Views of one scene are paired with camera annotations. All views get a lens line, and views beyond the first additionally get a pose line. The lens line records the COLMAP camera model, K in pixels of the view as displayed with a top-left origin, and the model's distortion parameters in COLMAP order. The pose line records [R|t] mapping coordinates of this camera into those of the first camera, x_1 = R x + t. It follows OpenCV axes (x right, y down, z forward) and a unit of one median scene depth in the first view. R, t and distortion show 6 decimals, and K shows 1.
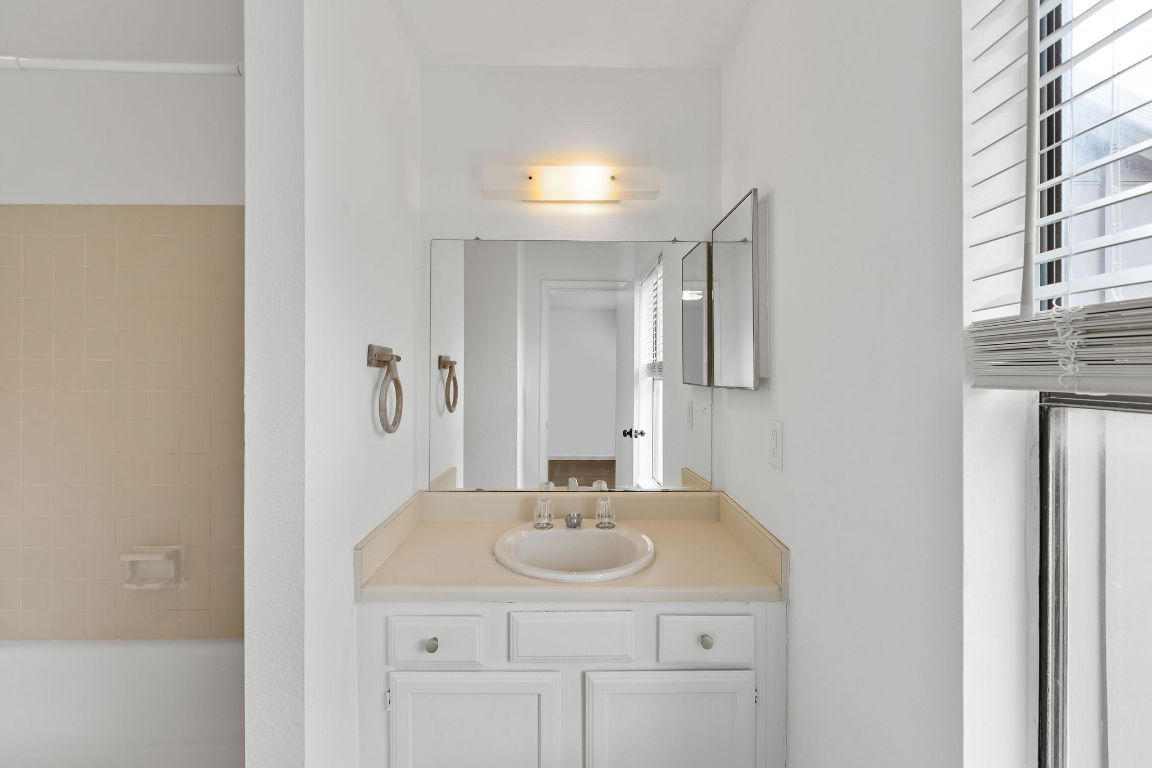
lens RADIAL K [[530.4, 0, 578.2], [0, 530.4, 367.1], [0, 0, 1]] dist [-0.000321, -0.000407]
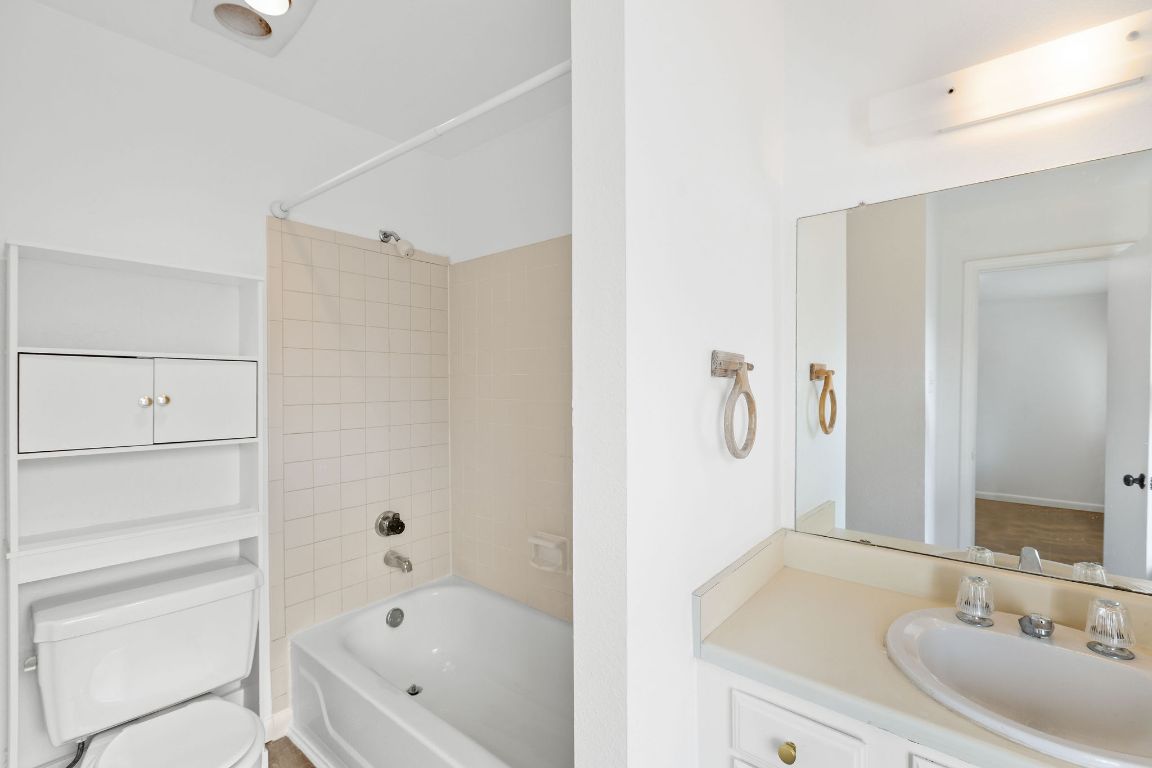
lens RADIAL K [[518.0, 0, 573.1], [0, 518.0, 387.6], [0, 0, 1]] dist [0.000517, -0.001150]
pose [[0.756882, 0.002827, -0.653546, -0.023803], [0.006619, 0.999906, 0.011991, 0.003907], [0.653518, -0.013401, 0.756792, 0.200343]]
